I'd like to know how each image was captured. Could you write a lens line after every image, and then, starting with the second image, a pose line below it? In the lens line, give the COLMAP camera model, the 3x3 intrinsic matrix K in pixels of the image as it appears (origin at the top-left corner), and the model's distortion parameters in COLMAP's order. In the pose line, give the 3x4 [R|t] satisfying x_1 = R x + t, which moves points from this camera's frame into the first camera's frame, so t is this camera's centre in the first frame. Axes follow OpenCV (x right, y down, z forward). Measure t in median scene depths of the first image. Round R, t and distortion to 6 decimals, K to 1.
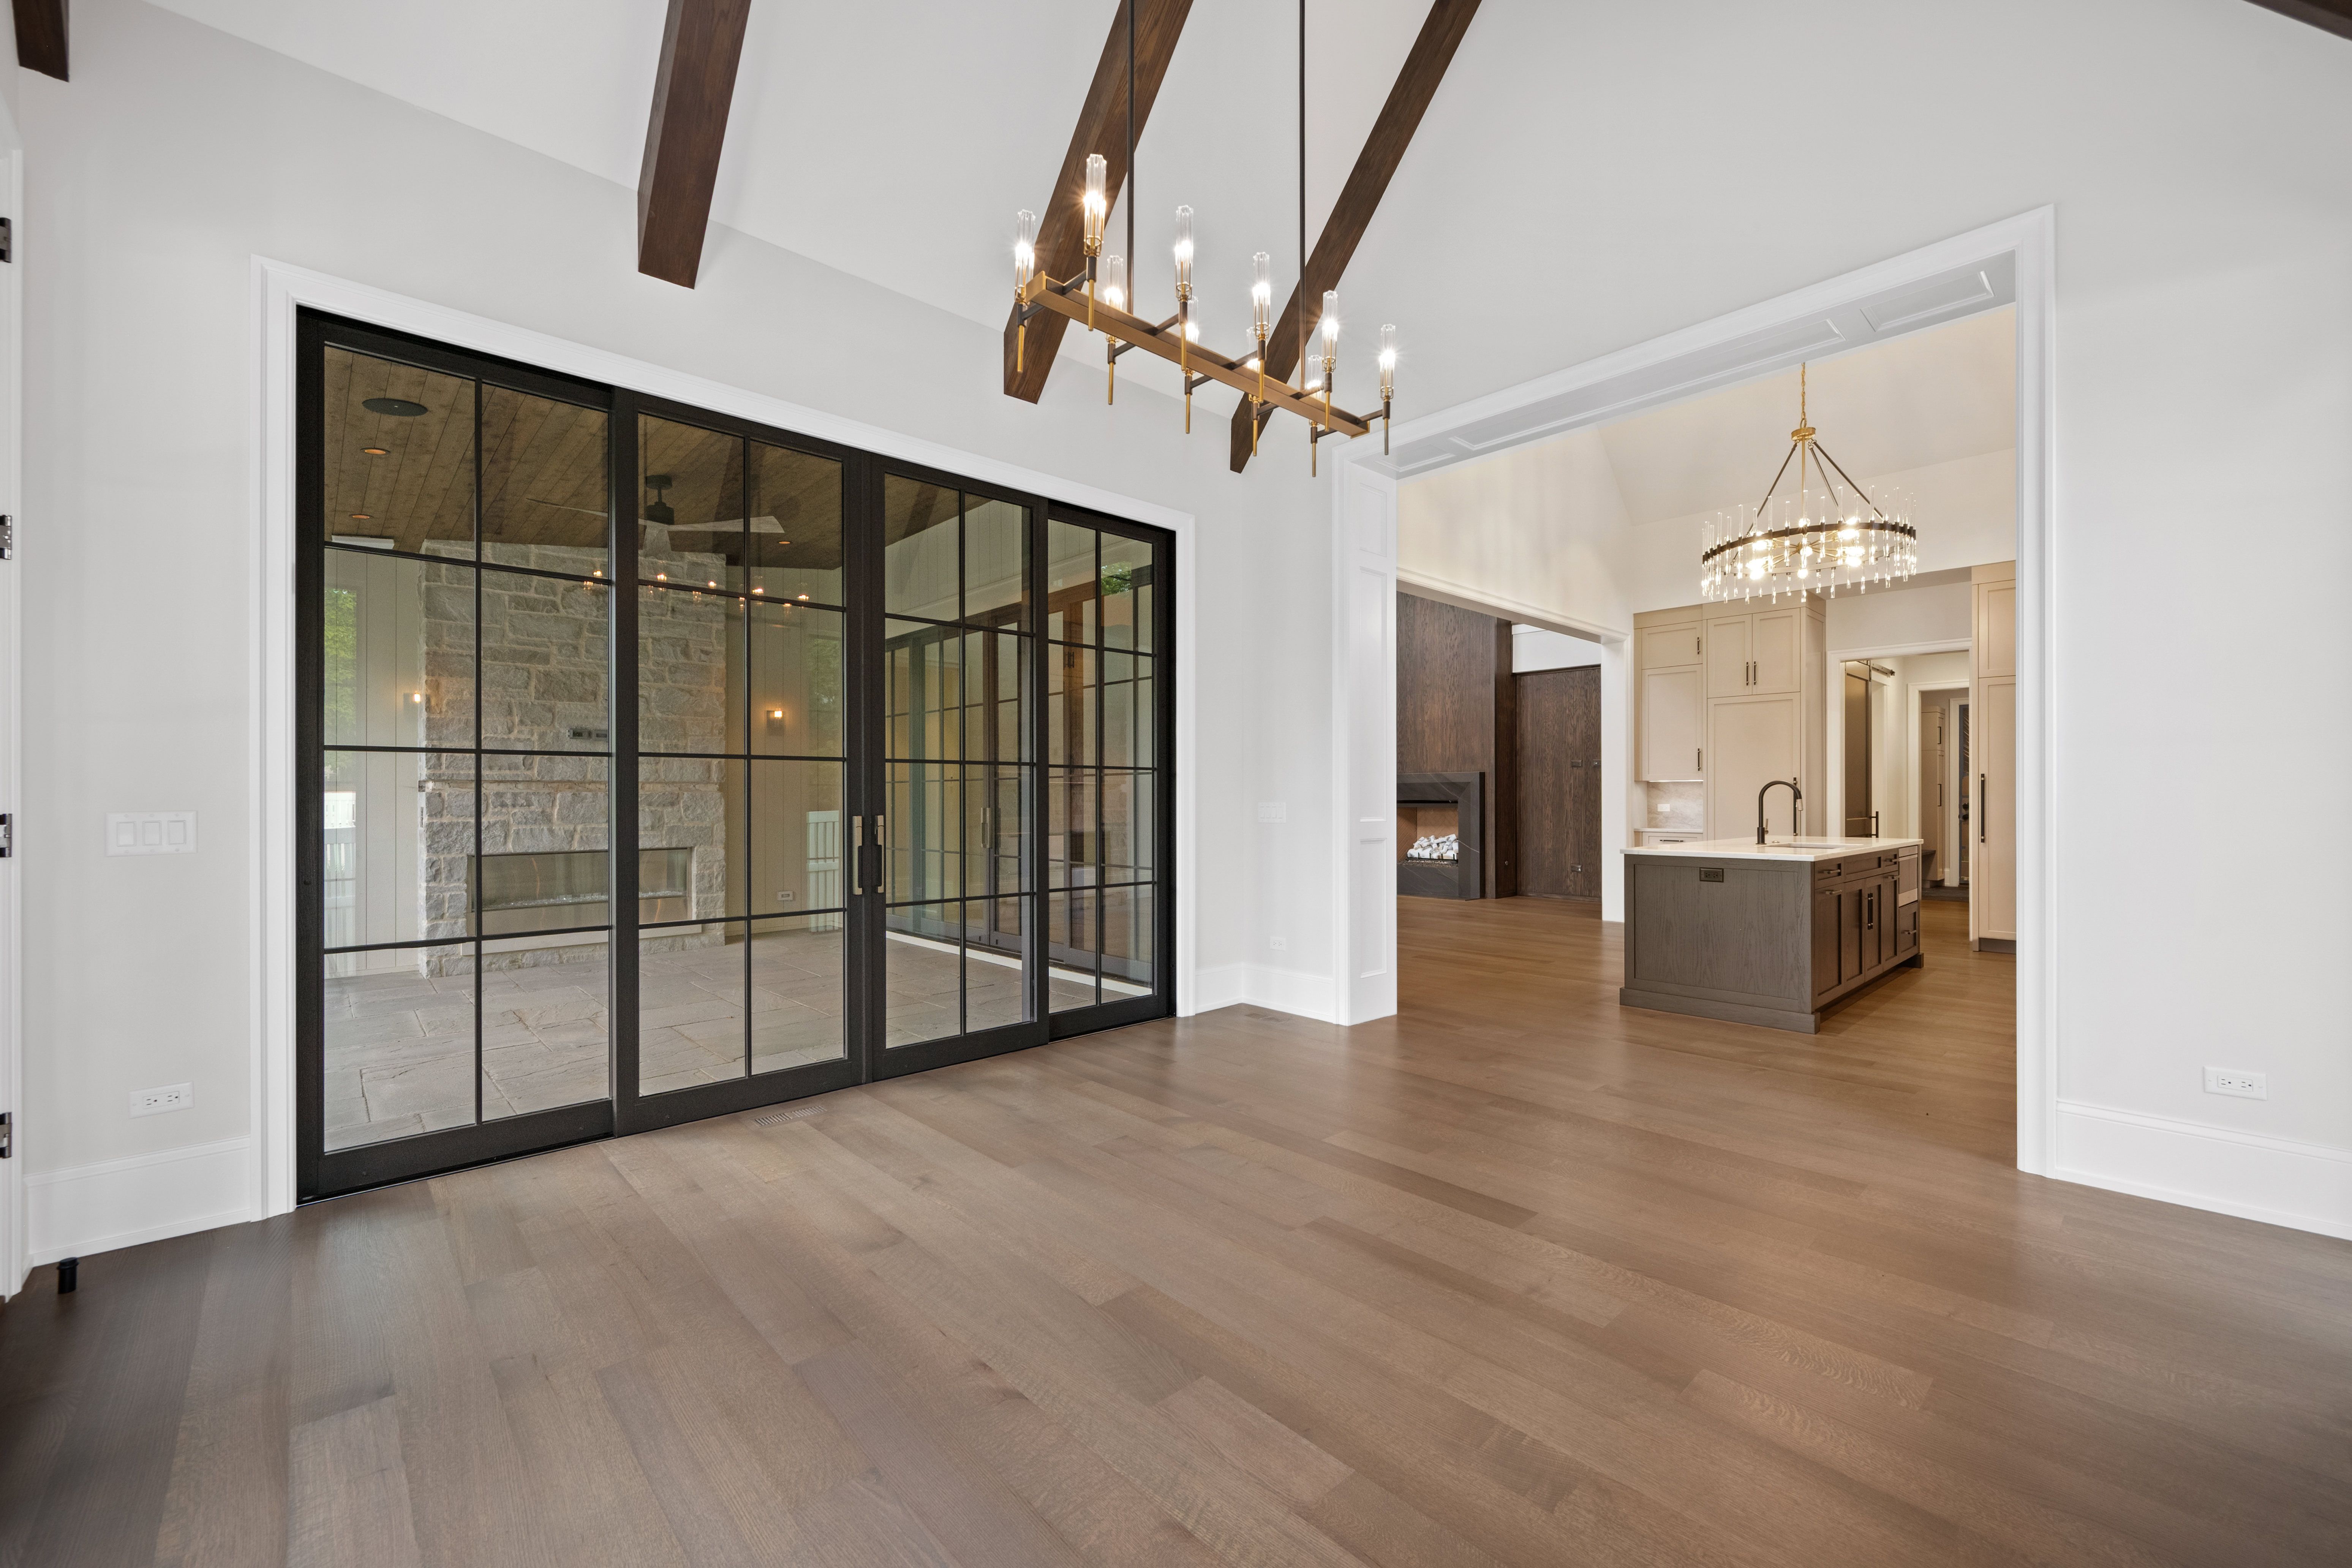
lens RADIAL K [[935.8, 0, 1188.7], [0, 935.8, 795.1], [0, 0, 1]] dist [-0.002704, -0.000311]
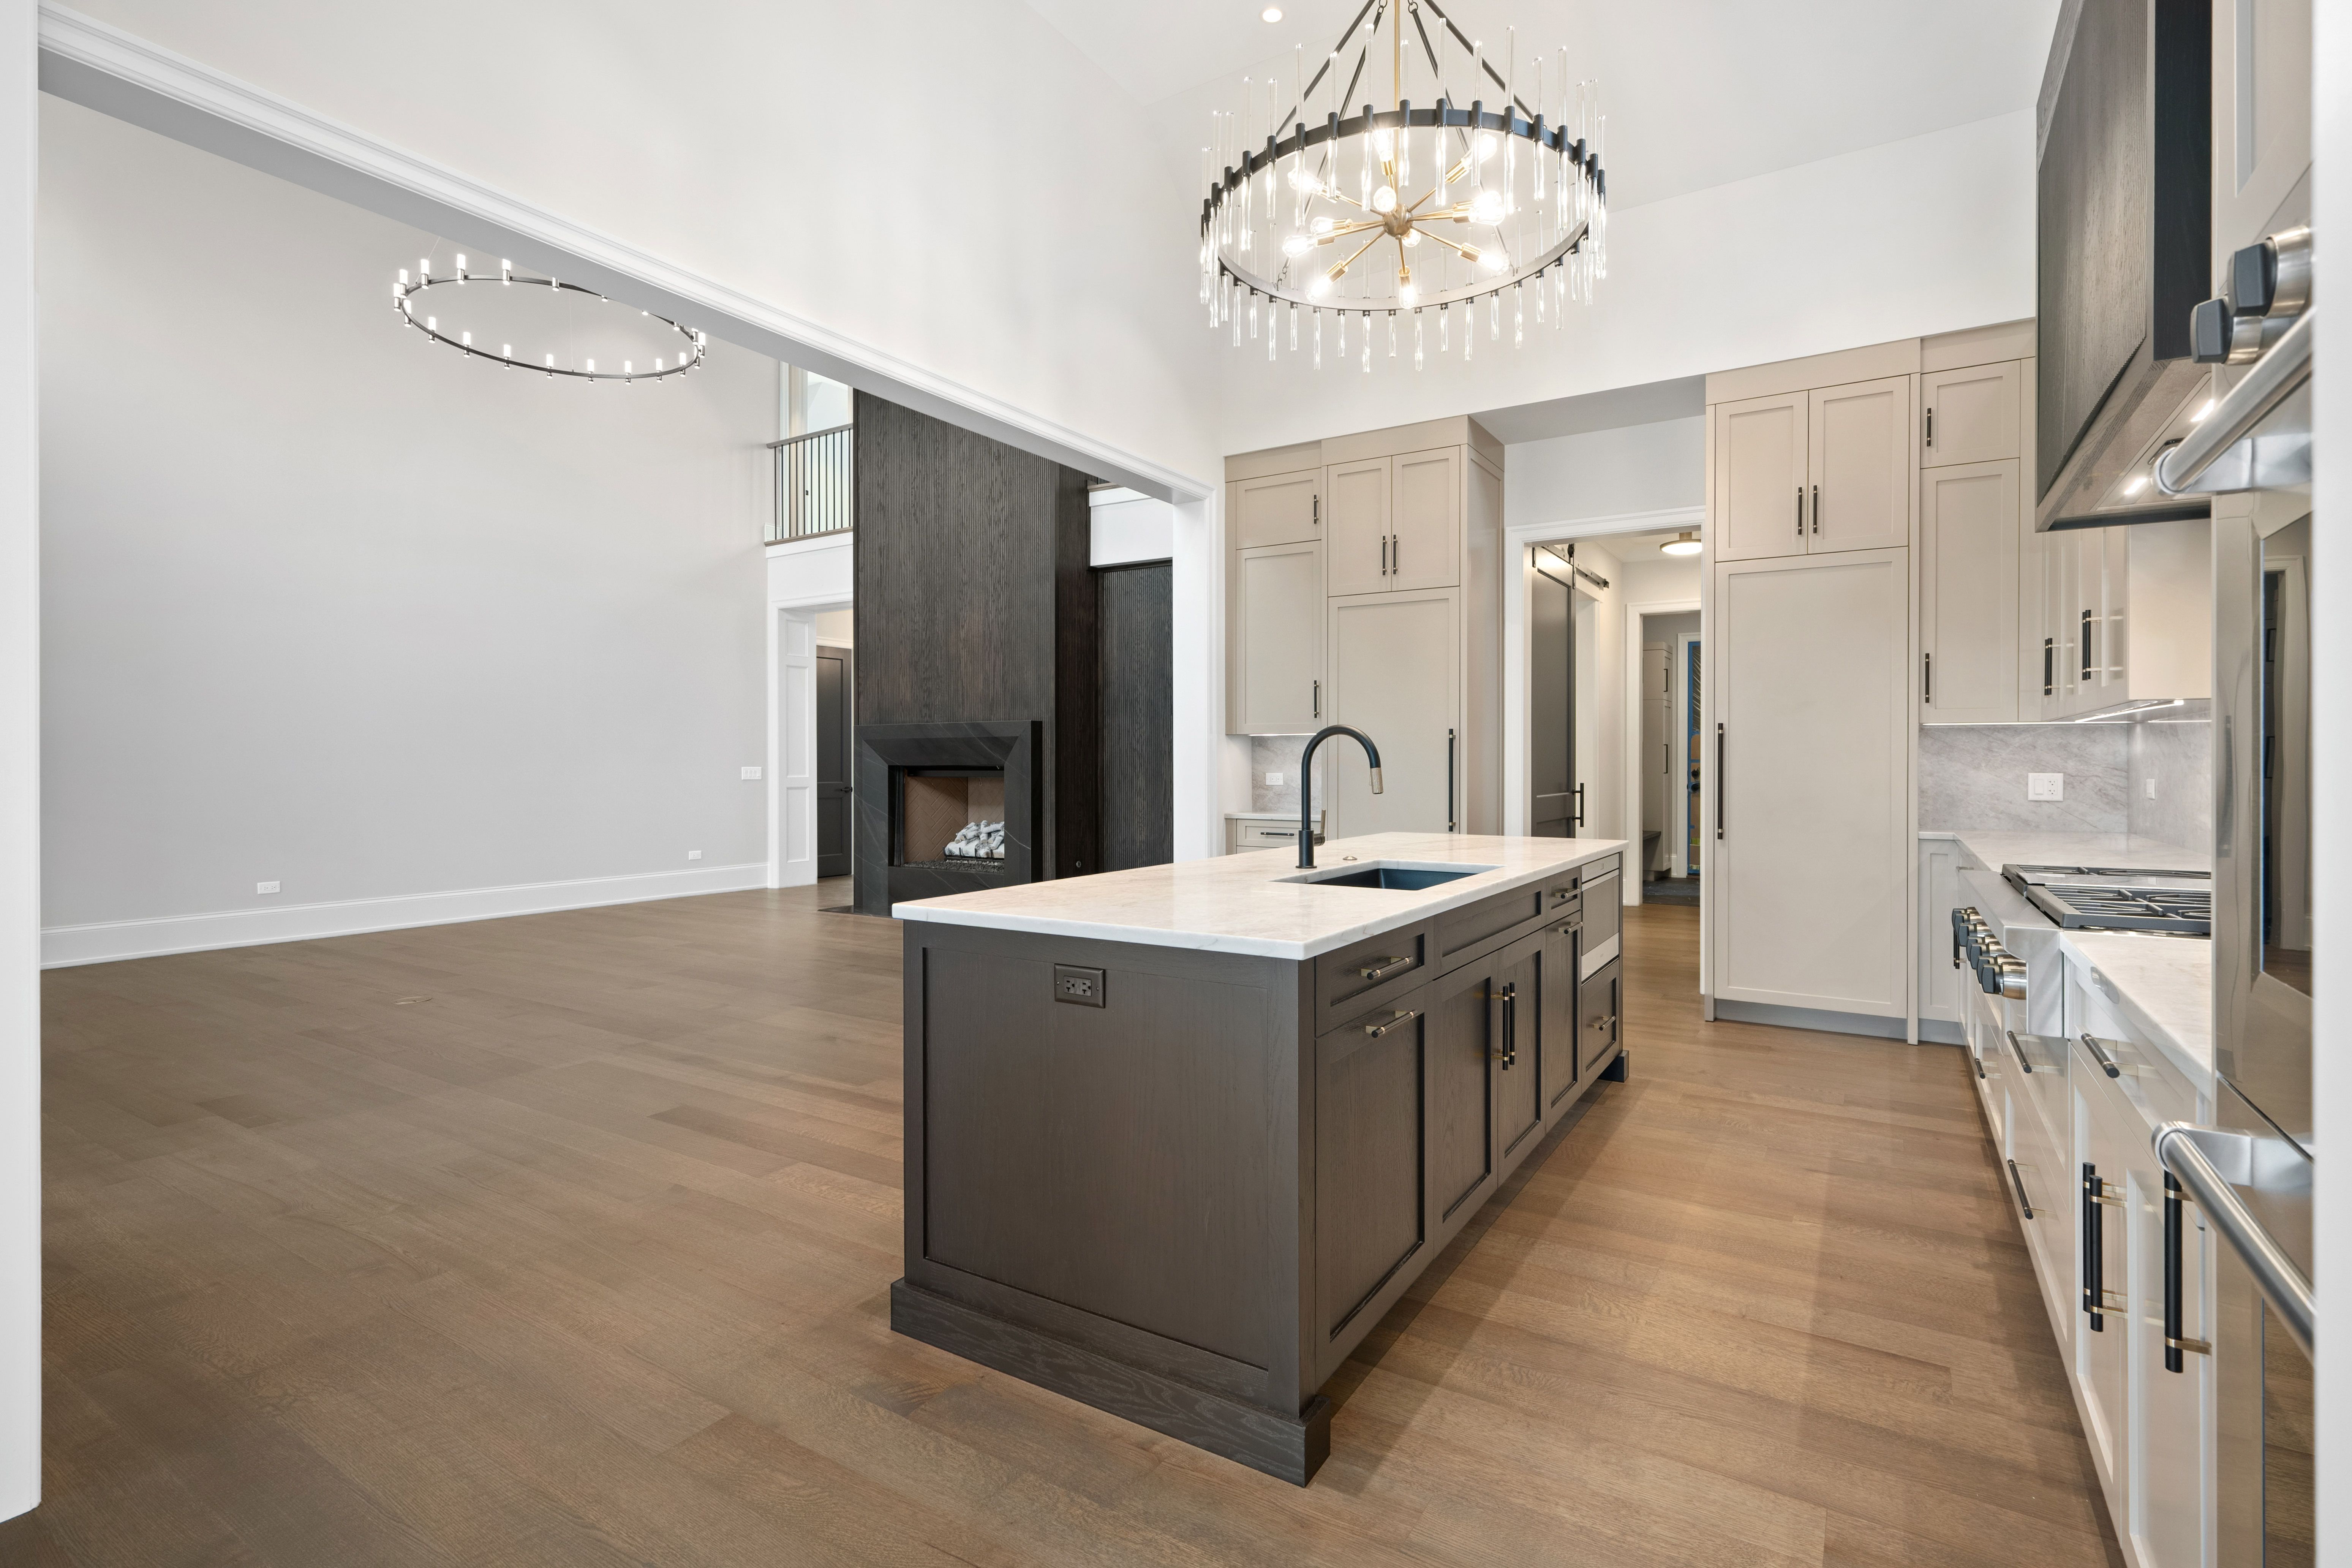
lens RADIAL K [[1100.7, 0, 1168.9], [0, 1100.7, 757.5], [0, 0, 1]] dist [0.001250, 0.000076]
pose [[0.969283, 0.001568, 0.245943, 0.220565], [-0.001668, 0.999999, 0.000197, -0.000182], [-0.245943, -0.000601, 0.969284, 0.265961]]
